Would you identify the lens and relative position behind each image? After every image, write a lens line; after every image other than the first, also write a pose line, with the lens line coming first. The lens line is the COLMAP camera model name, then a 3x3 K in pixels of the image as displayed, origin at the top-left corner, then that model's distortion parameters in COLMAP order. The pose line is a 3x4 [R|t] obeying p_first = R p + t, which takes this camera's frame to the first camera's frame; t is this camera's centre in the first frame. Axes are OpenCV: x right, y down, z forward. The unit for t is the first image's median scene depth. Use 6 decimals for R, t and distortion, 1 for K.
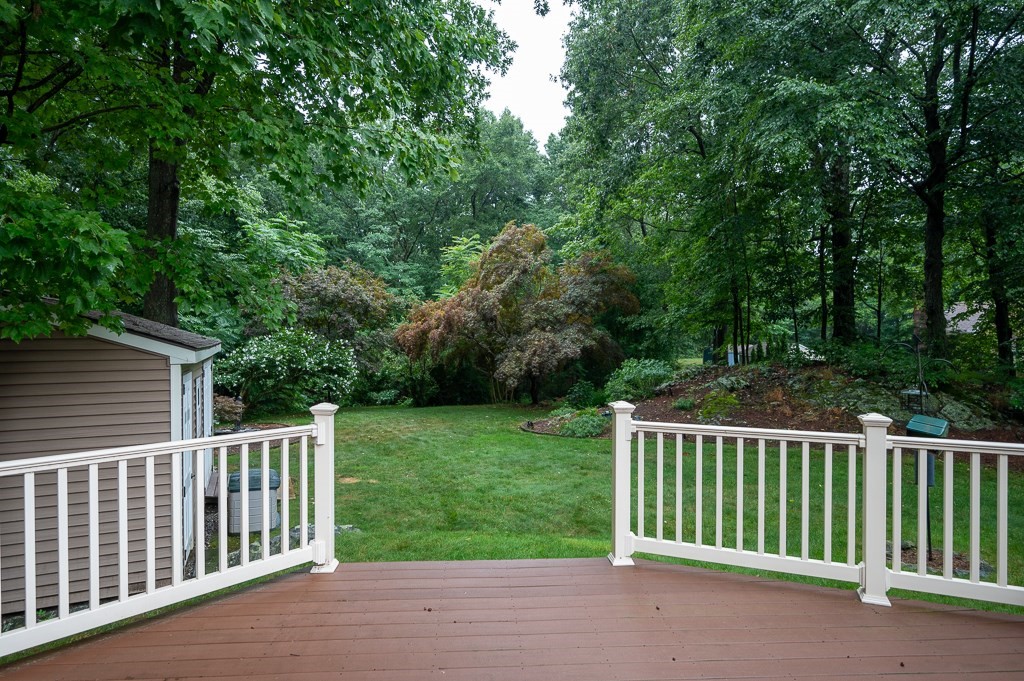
lens RADIAL K [[578.8, 0, 511.4], [0, 578.8, 338.3], [0, 0, 1]] dist [-0.001717, 0.001426]
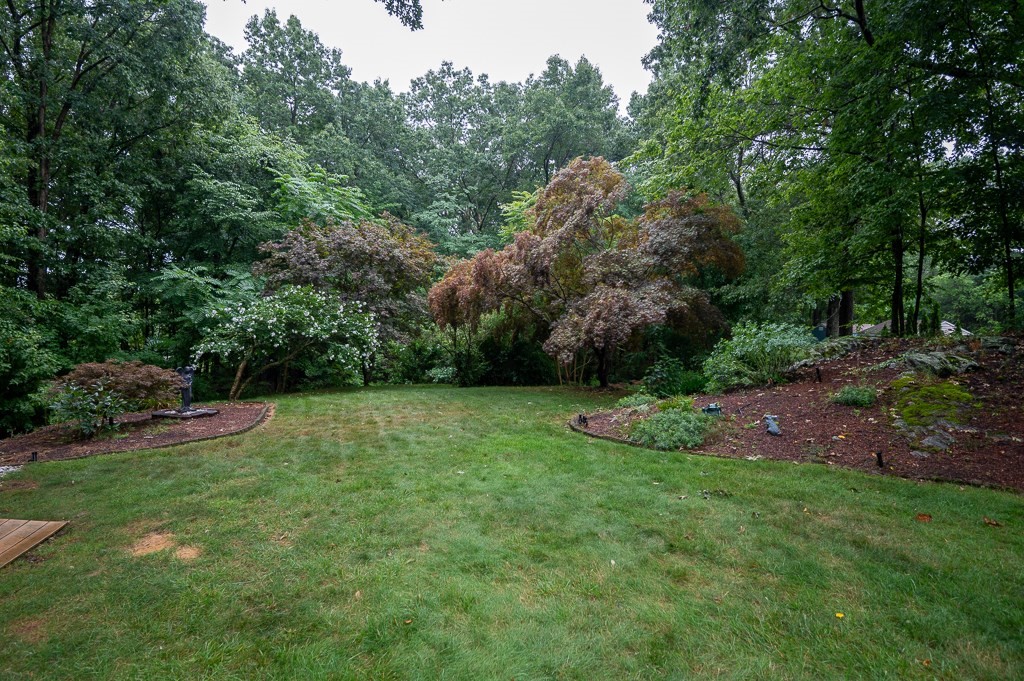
lens RADIAL K [[529.4, 0, 509.6], [0, 529.4, 346.3], [0, 0, 1]] dist [-0.002985, 0.000137]
pose [[0.987089, 0.016024, -0.159372, 0.032760], [-0.009441, 0.999074, 0.041978, 0.032474], [0.159897, -0.039931, 0.986326, 0.306672]]
